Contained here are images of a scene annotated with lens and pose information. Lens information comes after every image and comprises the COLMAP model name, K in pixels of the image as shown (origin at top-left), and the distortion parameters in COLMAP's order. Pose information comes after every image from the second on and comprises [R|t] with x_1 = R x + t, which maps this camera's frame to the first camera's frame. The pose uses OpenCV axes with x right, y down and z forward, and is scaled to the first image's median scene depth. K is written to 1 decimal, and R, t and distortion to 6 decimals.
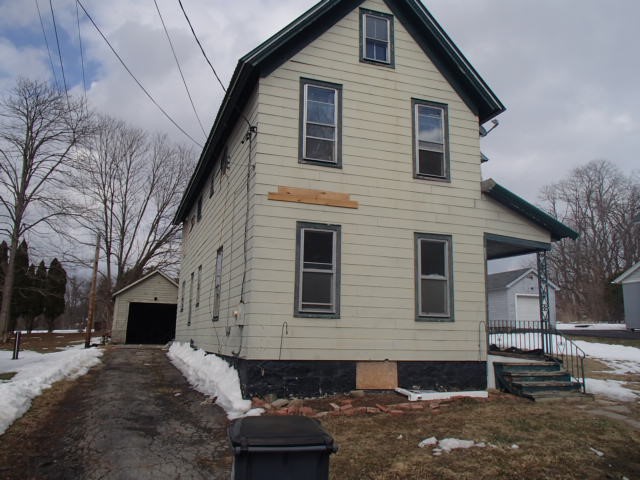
lens RADIAL K [[537.5, 0, 321.9], [0, 537.5, 226.5], [0, 0, 1]] dist [0.004476, 0.008426]
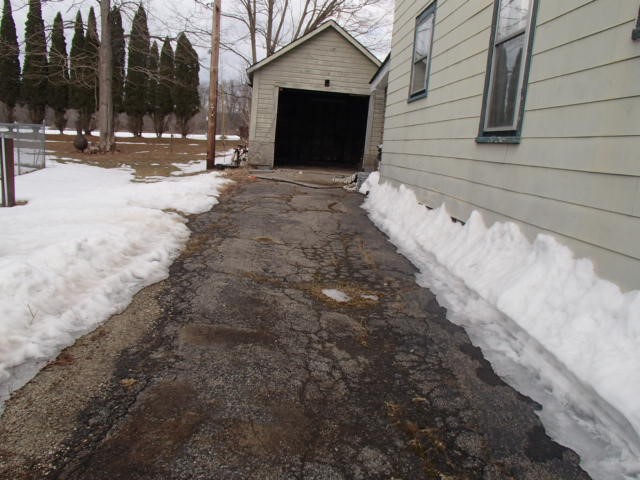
lens RADIAL K [[537.5, 0, 321.9], [0, 537.5, 226.5], [0, 0, 1]] dist [0.004476, 0.008426]
pose [[0.961595, 0.087413, -0.260181, -0.156903], [0.005936, 0.941085, 0.338117, 0.083565], [0.274408, -0.326676, 0.904424, 0.457787]]
